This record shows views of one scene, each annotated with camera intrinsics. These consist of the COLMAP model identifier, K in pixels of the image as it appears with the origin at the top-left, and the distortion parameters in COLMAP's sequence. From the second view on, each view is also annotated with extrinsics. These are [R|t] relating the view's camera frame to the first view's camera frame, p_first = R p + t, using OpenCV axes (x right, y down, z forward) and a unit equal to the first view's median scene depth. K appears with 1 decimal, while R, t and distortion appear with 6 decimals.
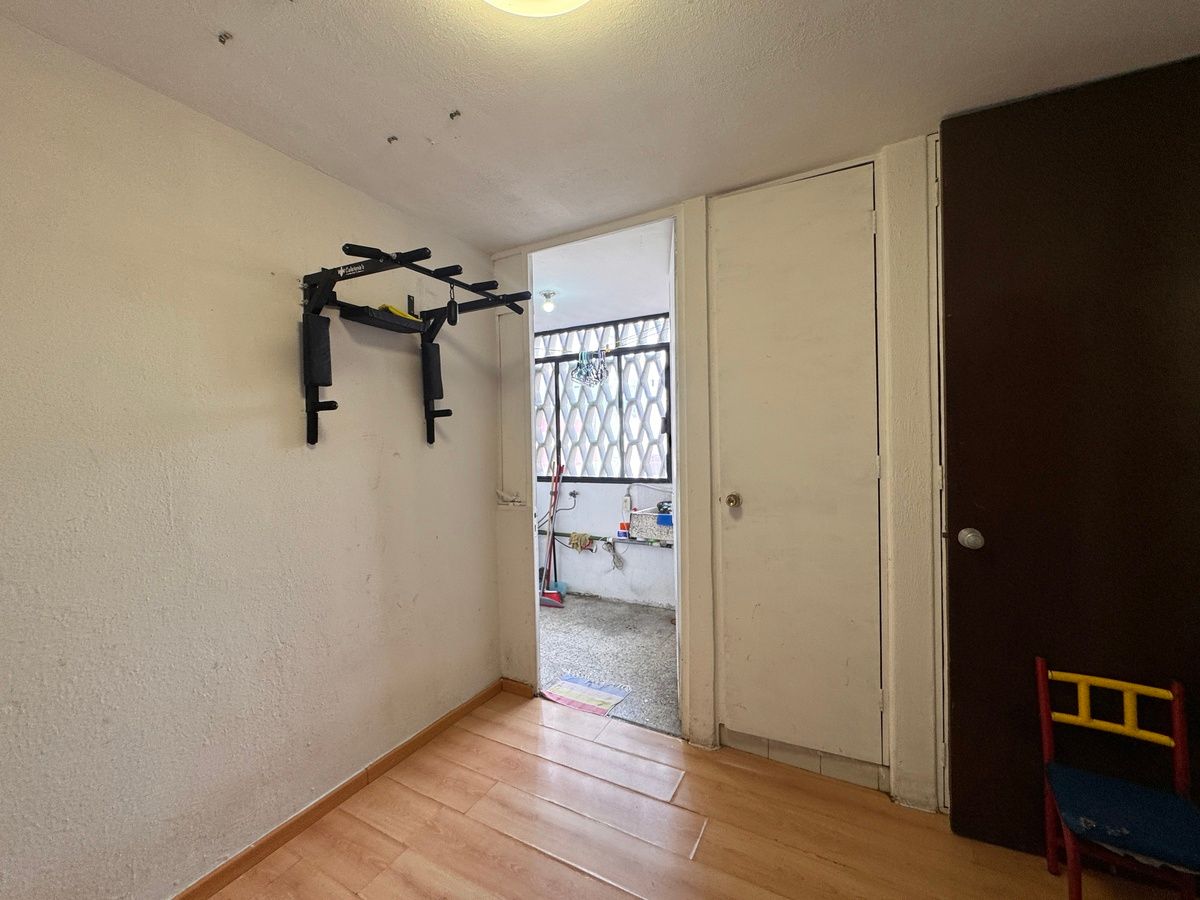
lens RADIAL K [[482.5, 0, 600.1], [0, 482.5, 446.0], [0, 0, 1]] dist [-0.006929, 0.000468]
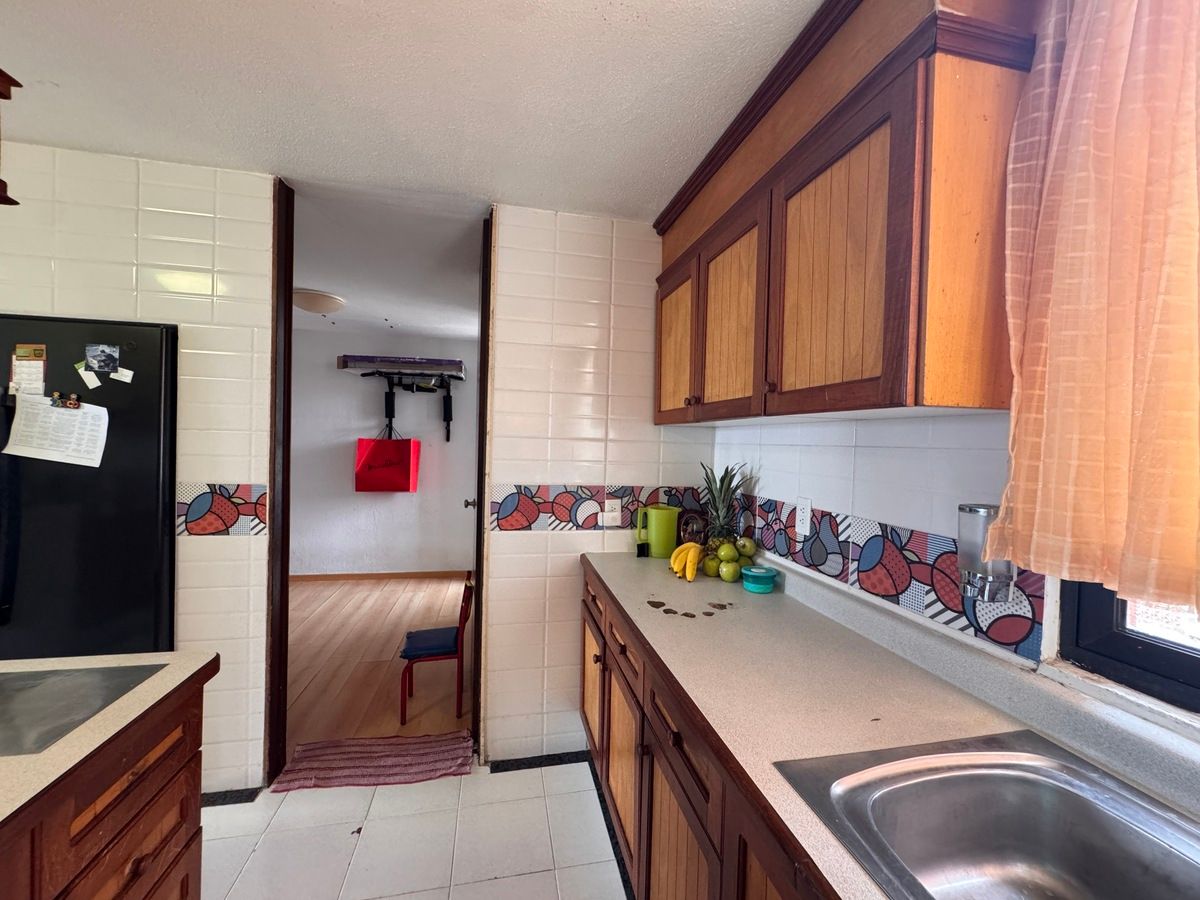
lens RADIAL K [[482.5, 0, 598.9], [0, 482.5, 449.7], [0, 0, 1]] dist [-0.006929, 0.000468]
pose [[0.645860, 0.044300, -0.762170, 2.167979], [-0.041119, 0.998885, 0.023215, -0.055695], [0.762348, 0.016346, 0.646961, 0.161582]]
